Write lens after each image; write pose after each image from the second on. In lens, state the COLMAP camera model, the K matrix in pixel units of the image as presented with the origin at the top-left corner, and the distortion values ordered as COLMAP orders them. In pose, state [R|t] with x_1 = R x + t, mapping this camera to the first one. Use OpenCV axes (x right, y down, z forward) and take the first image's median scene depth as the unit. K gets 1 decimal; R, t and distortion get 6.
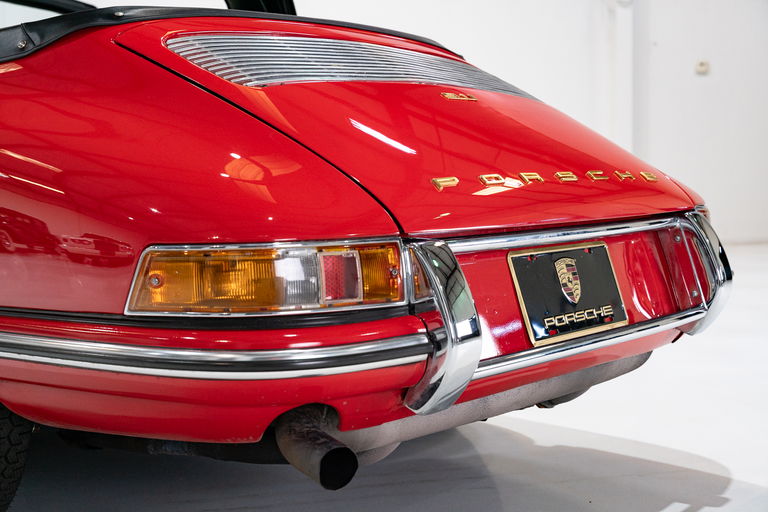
lens RADIAL K [[1067.0, 0, 382.3], [0, 1067.0, 261.7], [0, 0, 1]] dist [0.016333, 0.000000]
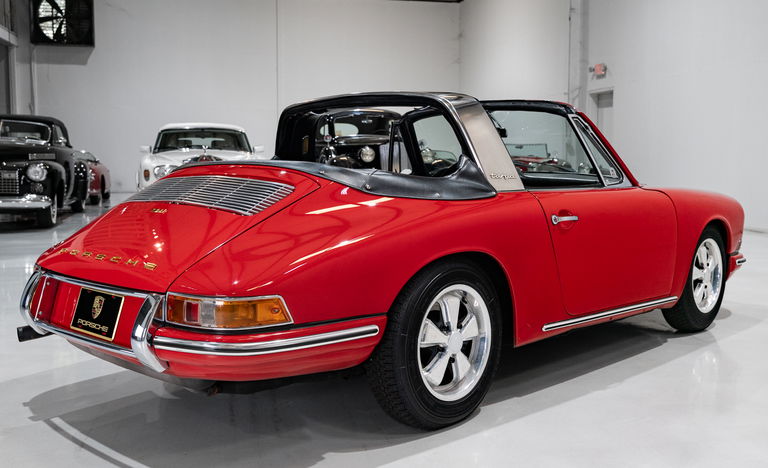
lens RADIAL K [[771.4, 0, 372.6], [0, 771.4, 232.2], [0, 0, 1]] dist [0.017772, 0.000000]
pose [[-0.043741, 0.112131, -0.992730, 1.596408], [-0.073270, 0.990645, 0.115124, -0.331686], [0.996352, 0.077773, -0.035116, 1.559063]]
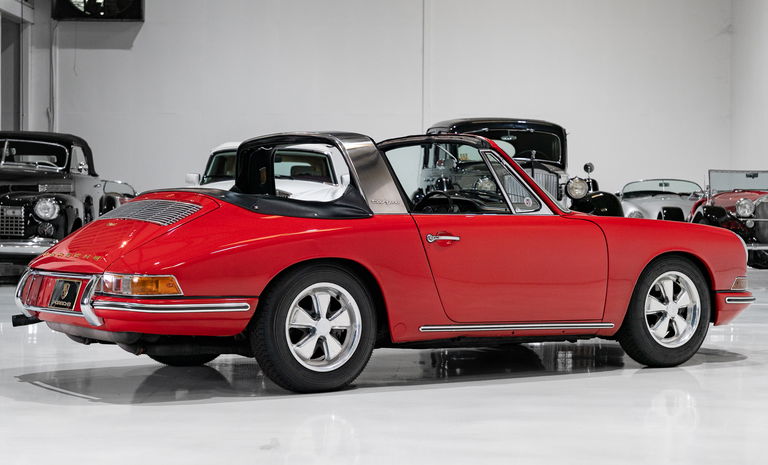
lens RADIAL K [[1521.2, 0, 382.1], [0, 1521.2, 230.4], [0, 0, 1]] dist [0.061453, 0.000000]
pose [[-0.243137, 0.038955, -0.969209, 3.938035], [-0.070726, 0.995822, 0.057767, -0.442106], [0.967410, 0.082593, -0.239366, 2.789443]]
